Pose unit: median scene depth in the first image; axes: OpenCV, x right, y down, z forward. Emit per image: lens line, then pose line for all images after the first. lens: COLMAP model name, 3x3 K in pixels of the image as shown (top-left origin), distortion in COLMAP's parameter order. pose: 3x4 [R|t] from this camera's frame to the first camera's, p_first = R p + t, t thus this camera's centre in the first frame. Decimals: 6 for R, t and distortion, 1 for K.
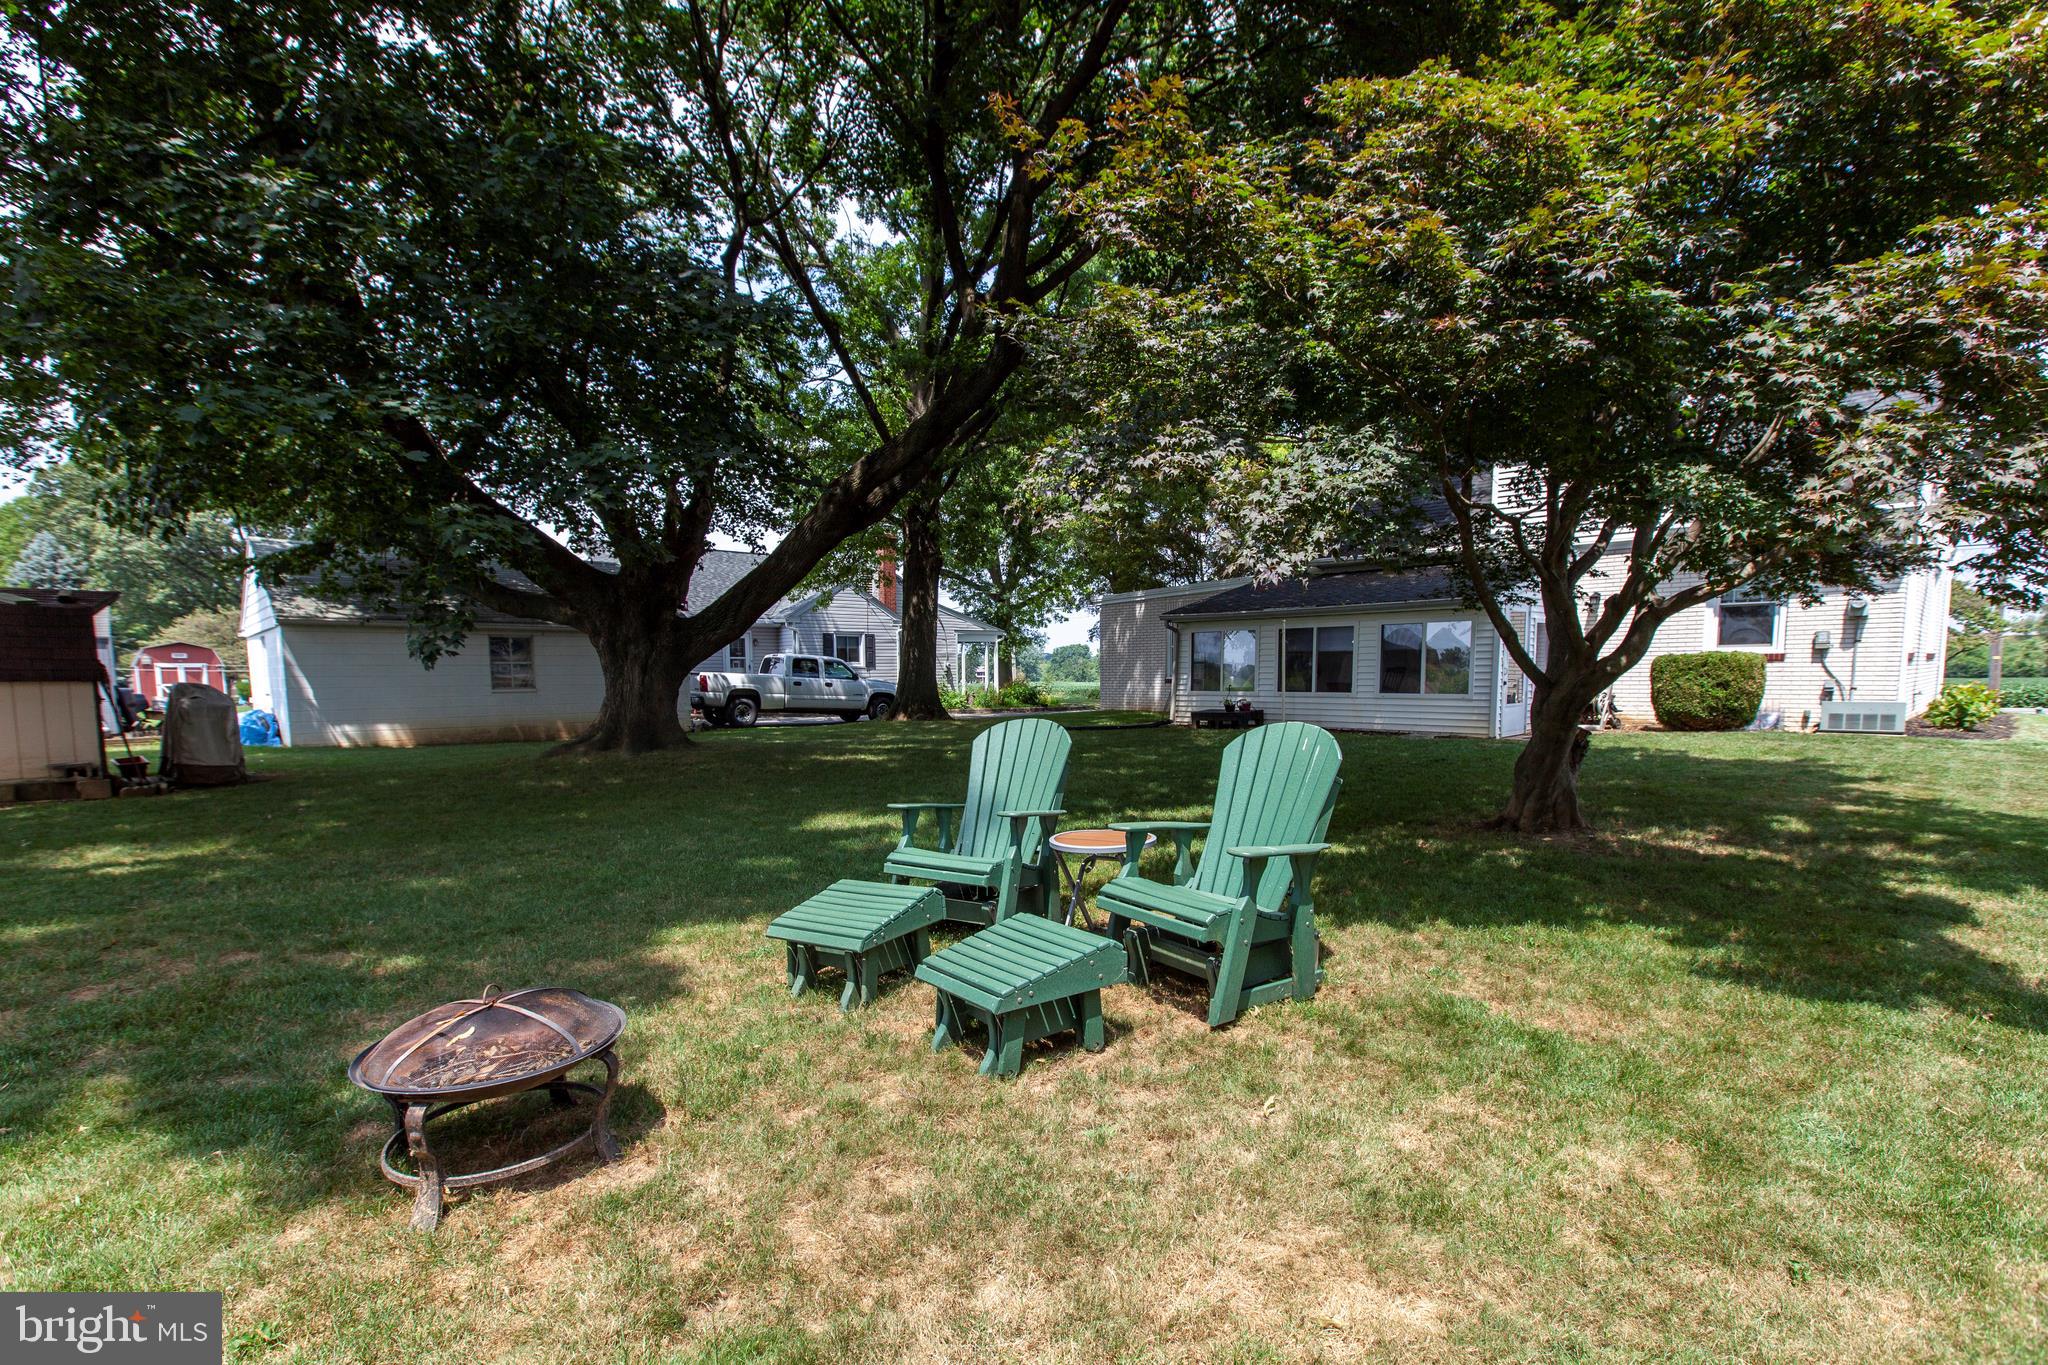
lens RADIAL K [[934.6, 0, 1019.8], [0, 934.6, 734.2], [0, 0, 1]] dist [0.008419, 0.000447]
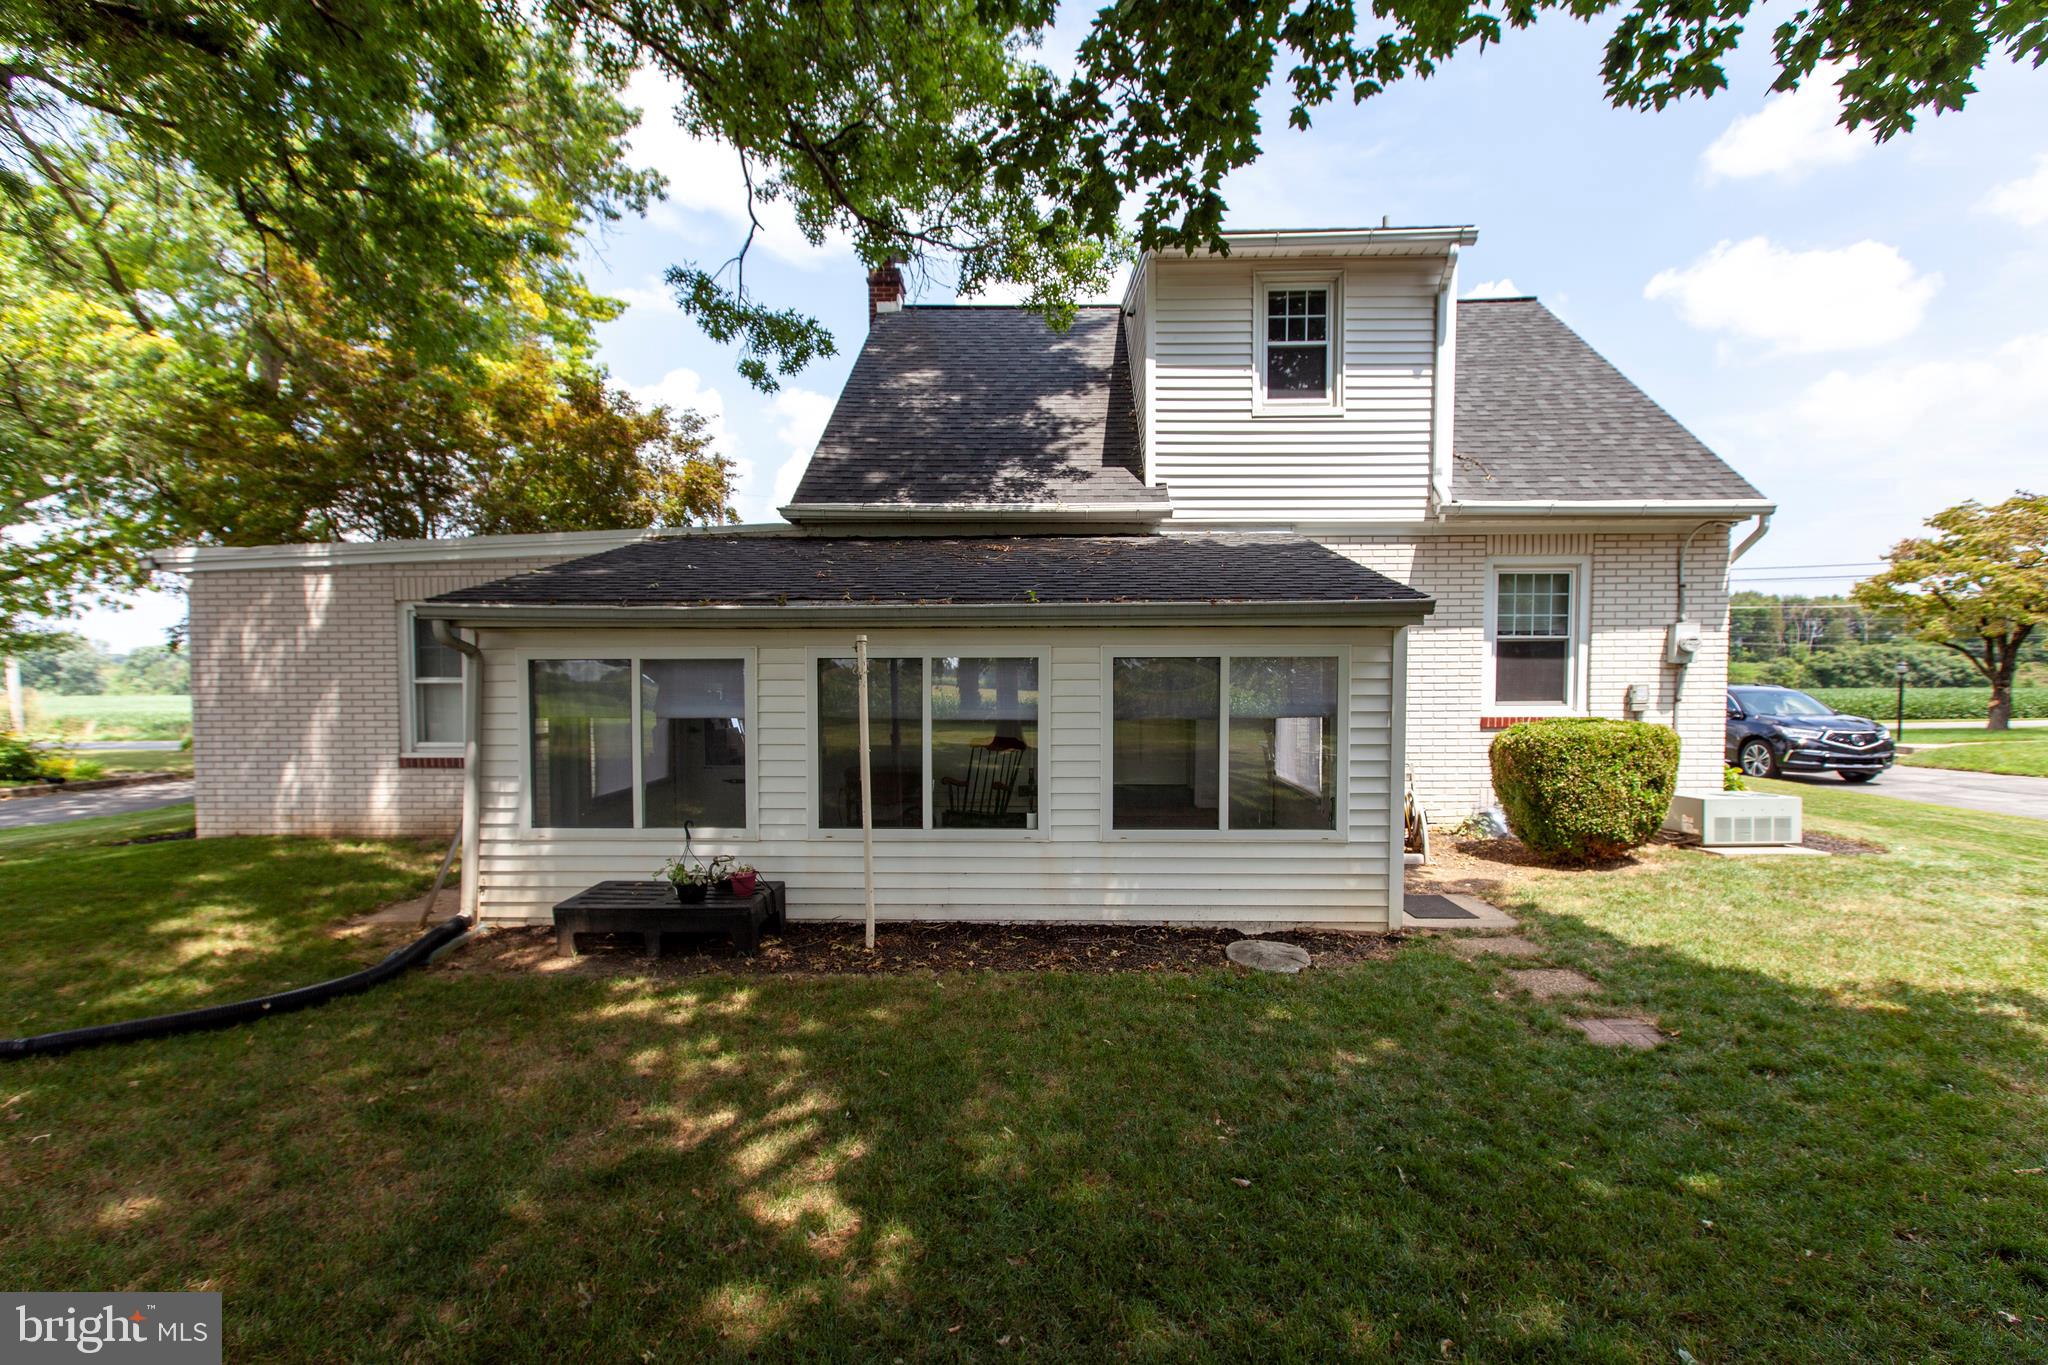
lens RADIAL K [[934.6, 0, 1019.8], [0, 934.6, 734.2], [0, 0, 1]] dist [0.008419, 0.000447]
pose [[0.703797, -0.044003, 0.709037, 0.111934], [0.049233, 0.998701, 0.013110, -0.132950], [-0.708693, 0.025681, 0.705049, 1.081736]]
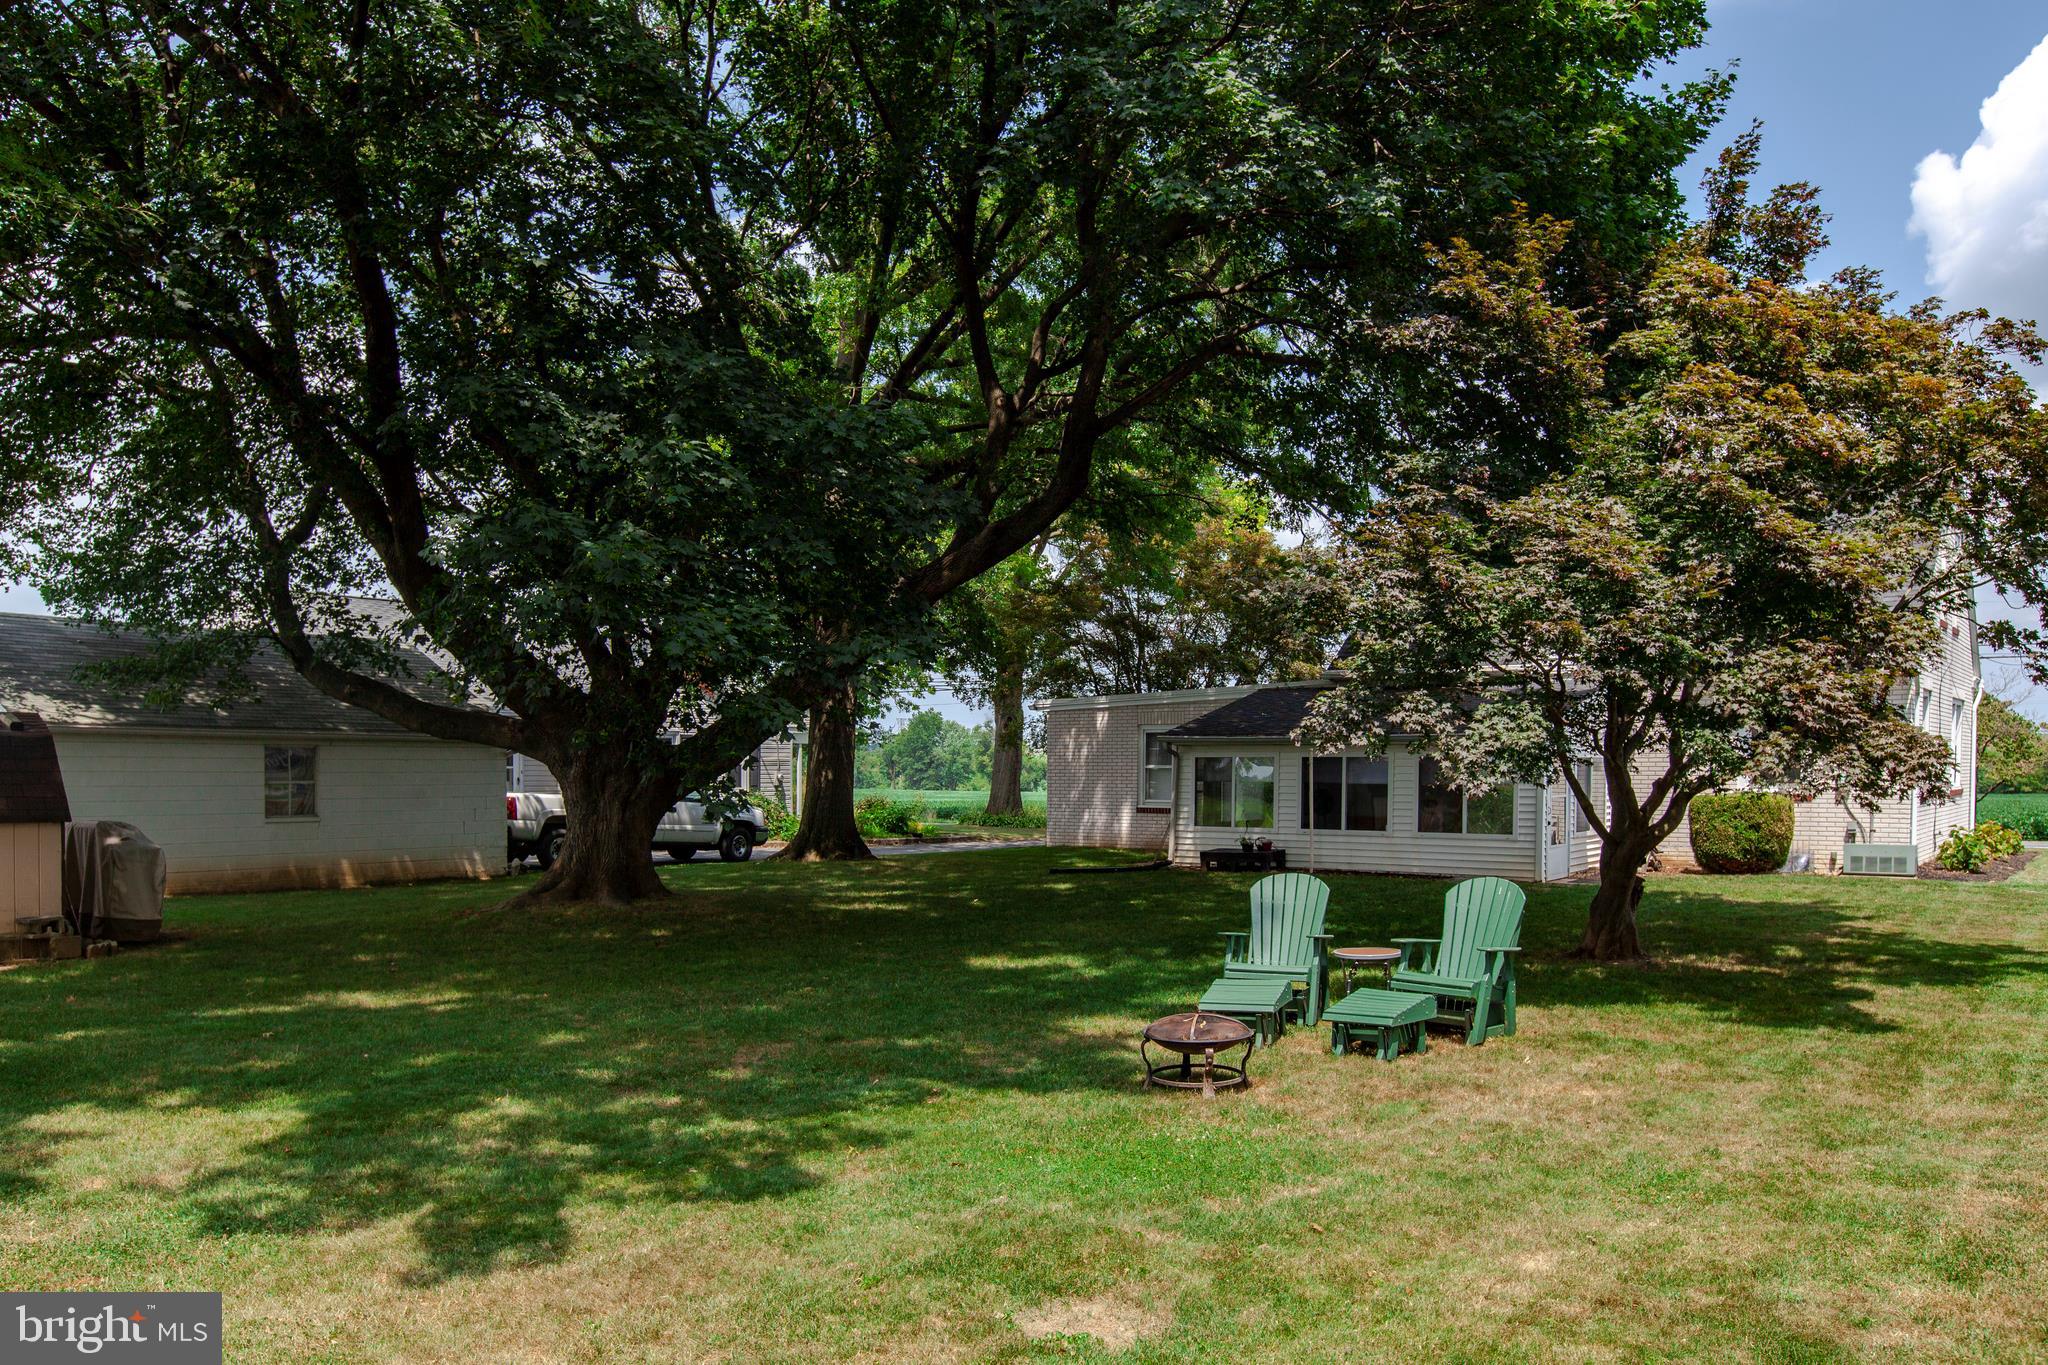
lens RADIAL K [[1518.6, 0, 987.3], [0, 1518.6, 765.5], [0, 0, 1]] dist [0.001251, 0.002568]
pose [[0.987838, 0.008326, 0.155262, -0.373498], [0.002558, 0.997560, -0.069766, -0.009506], [-0.155464, 0.069314, 0.985407, -0.568881]]
